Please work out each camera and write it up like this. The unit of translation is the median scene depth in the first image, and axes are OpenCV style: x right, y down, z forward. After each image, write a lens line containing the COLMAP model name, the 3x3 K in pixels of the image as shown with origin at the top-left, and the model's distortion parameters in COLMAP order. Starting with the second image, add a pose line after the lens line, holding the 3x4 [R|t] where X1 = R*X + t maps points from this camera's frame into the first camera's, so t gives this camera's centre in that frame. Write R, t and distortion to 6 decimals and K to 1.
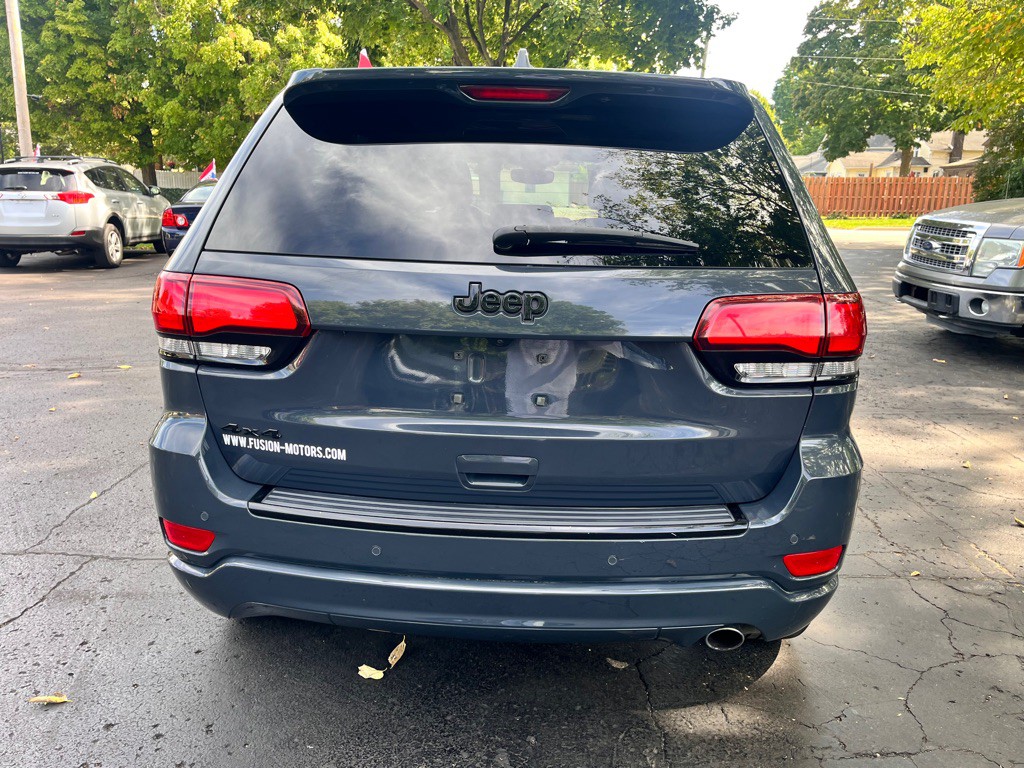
lens RADIAL K [[789.0, 0, 516.3], [0, 789.0, 382.9], [0, 0, 1]] dist [0.072171, -0.095301]
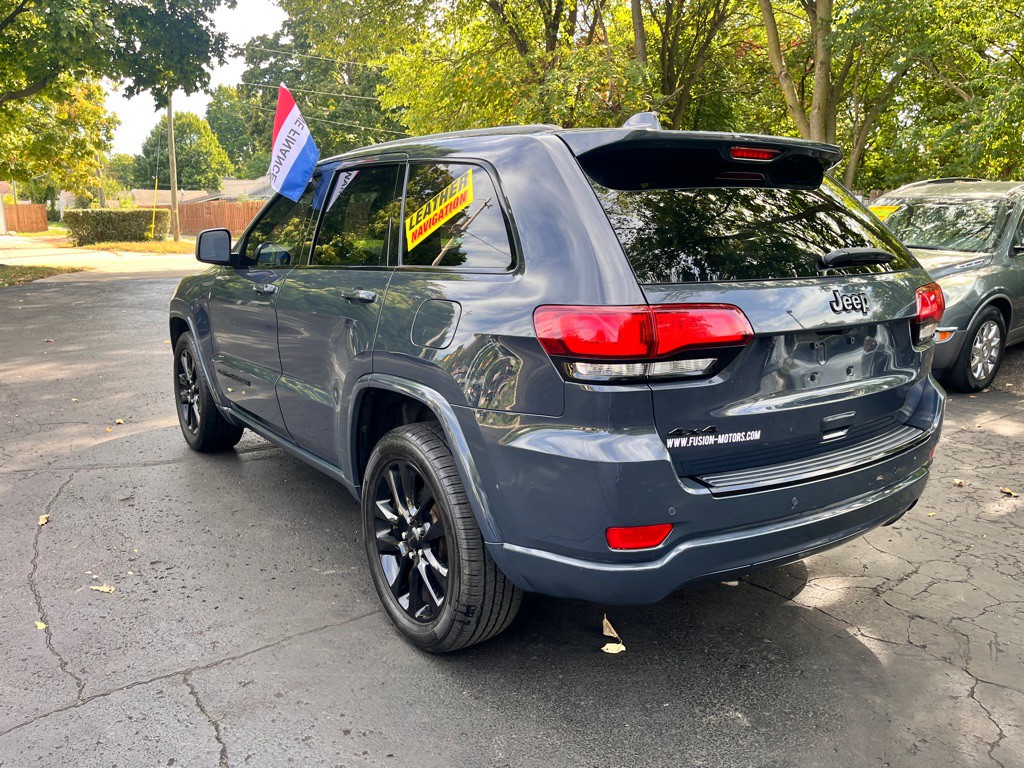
lens RADIAL K [[789.0, 0, 502.4], [0, 789.0, 380.3], [0, 0, 1]] dist [0.072171, -0.095301]
pose [[0.800484, -0.139913, 0.582795, -0.876456], [0.157700, 0.987276, 0.020413, -0.059341], [-0.578236, 0.075566, 0.812363, 0.133609]]
